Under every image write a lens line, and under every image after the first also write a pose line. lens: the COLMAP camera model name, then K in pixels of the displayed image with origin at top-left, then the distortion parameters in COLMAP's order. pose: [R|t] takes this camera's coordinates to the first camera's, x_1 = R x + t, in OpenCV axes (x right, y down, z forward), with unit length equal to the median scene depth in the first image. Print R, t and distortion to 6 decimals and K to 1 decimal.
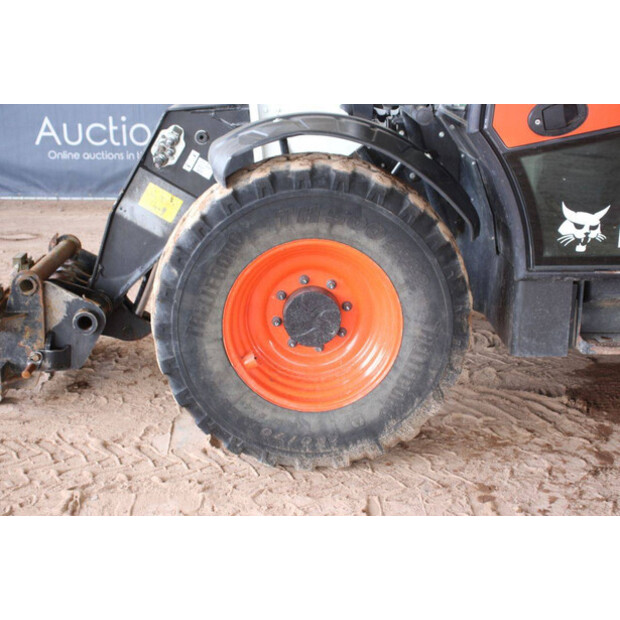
lens RADIAL K [[993.1, 0, 310.0], [0, 993.1, 310.0], [0, 0, 1]] dist [0.178085, 0.049885]
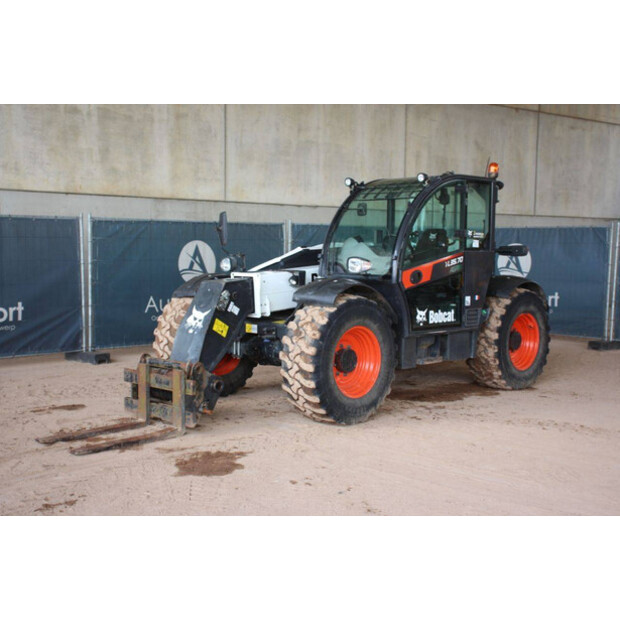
lens RADIAL K [[864.2, 0, 310.0], [0, 864.2, 310.0], [0, 0, 1]] dist [0.059939, 0.063879]
pose [[0.709776, -0.044171, 0.703041, -1.528510], [0.182951, 0.975344, -0.123424, 0.130204], [-0.680255, 0.216226, 0.700357, -0.433988]]
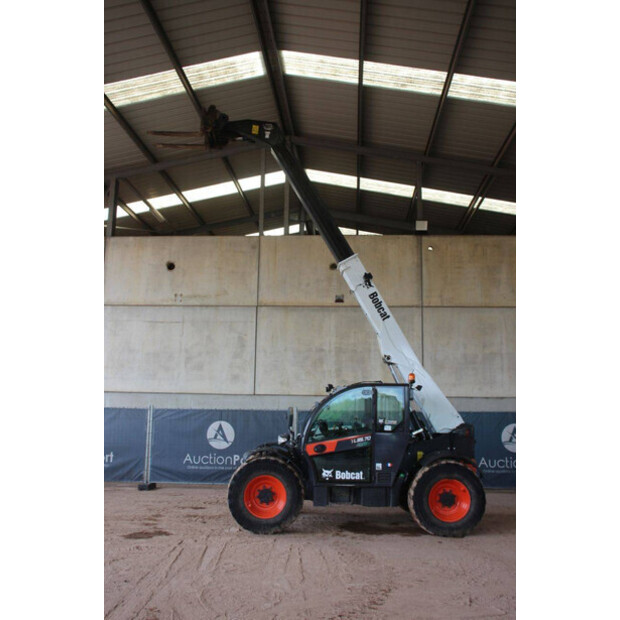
lens RADIAL K [[602.9, 0, 310.0], [0, 602.9, 310.0], [0, 0, 1]] dist [-0.114367, 0.148924]
pose [[0.999839, 0.017718, -0.002866, 0.179541], [-0.017195, 0.899814, -0.435934, 0.389572], [-0.005145, 0.435913, 0.899974, -1.560737]]
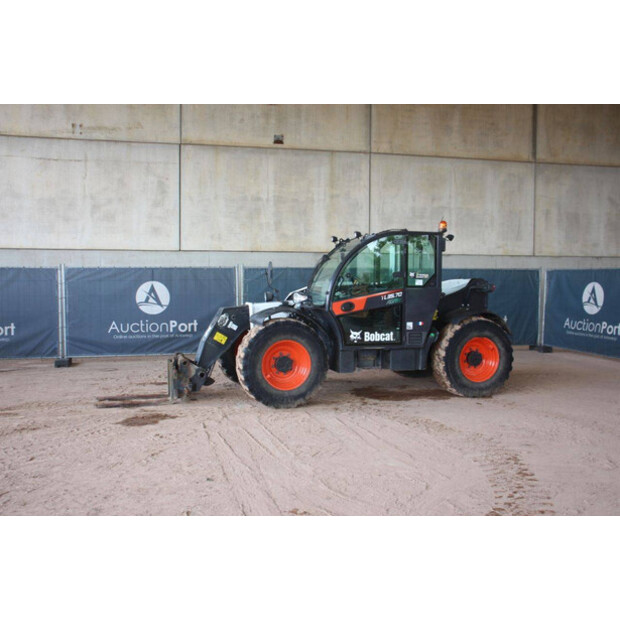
lens RADIAL K [[633.1, 0, 310.0], [0, 633.1, 310.0], [0, 0, 1]] dist [-0.116688, 0.231841]
pose [[0.960367, -0.006254, 0.278667, -0.522222], [0.070511, 0.972682, -0.221172, 0.317334], [-0.269672, 0.232055, 0.934573, -1.124061]]
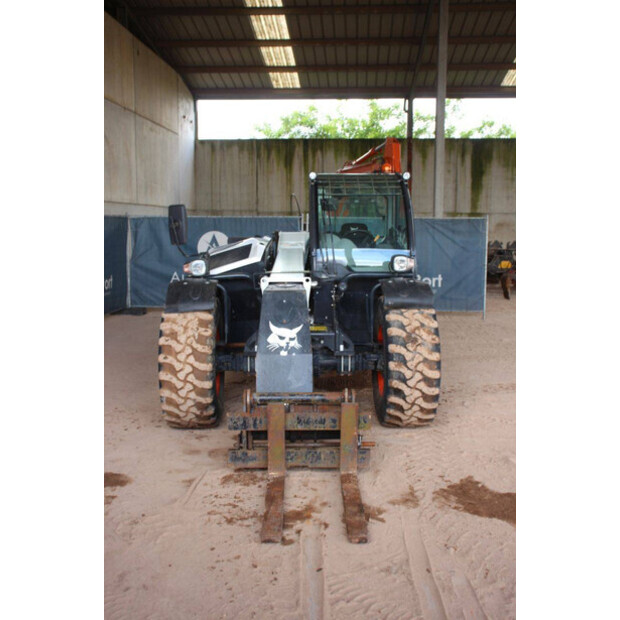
lens RADIAL K [[686.8, 0, 310.0], [0, 686.8, 310.0], [0, 0, 1]] dist [-0.033365, 0.028848]
pose [[0.000175, -0.122539, 0.992464, -1.618733], [0.277069, 0.953615, 0.117694, -0.369692], [-0.960850, 0.274960, 0.034118, 1.145468]]
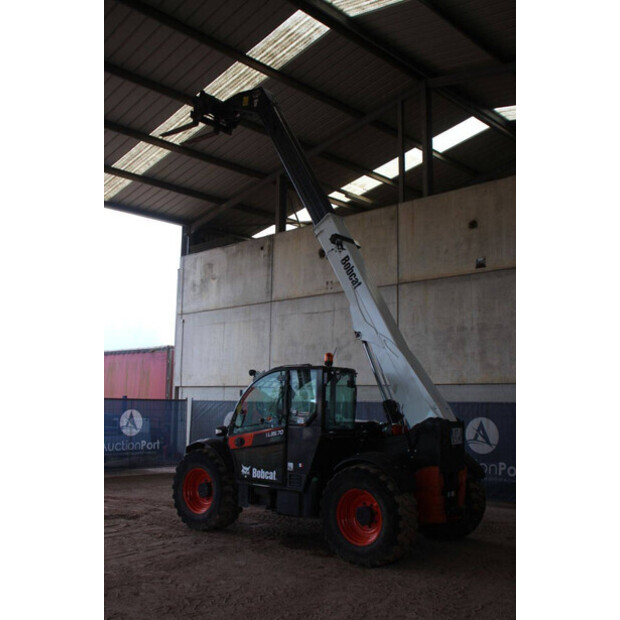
lens RADIAL K [[648.4, 0, 310.0], [0, 648.4, 310.0], [0, 0, 1]] dist [-0.089361, 0.196825]
pose [[0.764856, -0.075915, -0.639713, 1.982831], [-0.196941, 0.917935, -0.344398, 0.147805], [0.613359, 0.389401, 0.687137, -0.753687]]
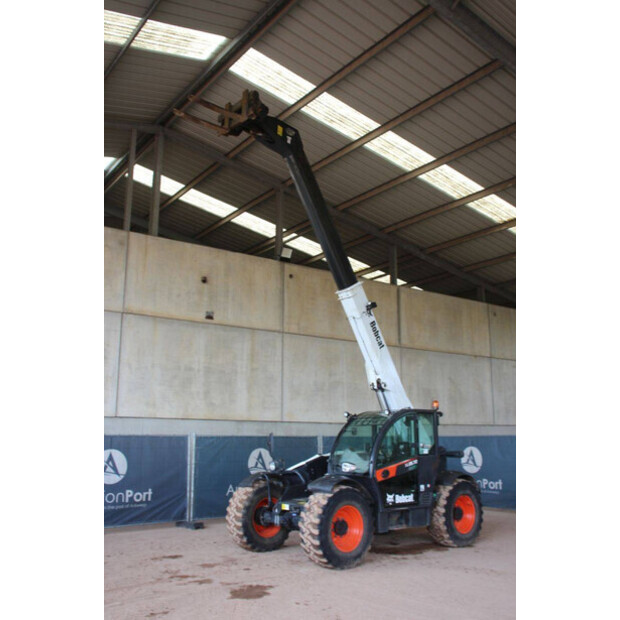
lens RADIAL K [[616.1, 0, 310.0], [0, 616.1, 310.0], [0, 0, 1]] dist [-0.115557, 0.191113]
pose [[0.766478, 0.136245, 0.627654, -1.699257], [0.175799, 0.895417, -0.409050, 0.198021], [-0.617743, 0.423869, 0.662366, -0.859678]]
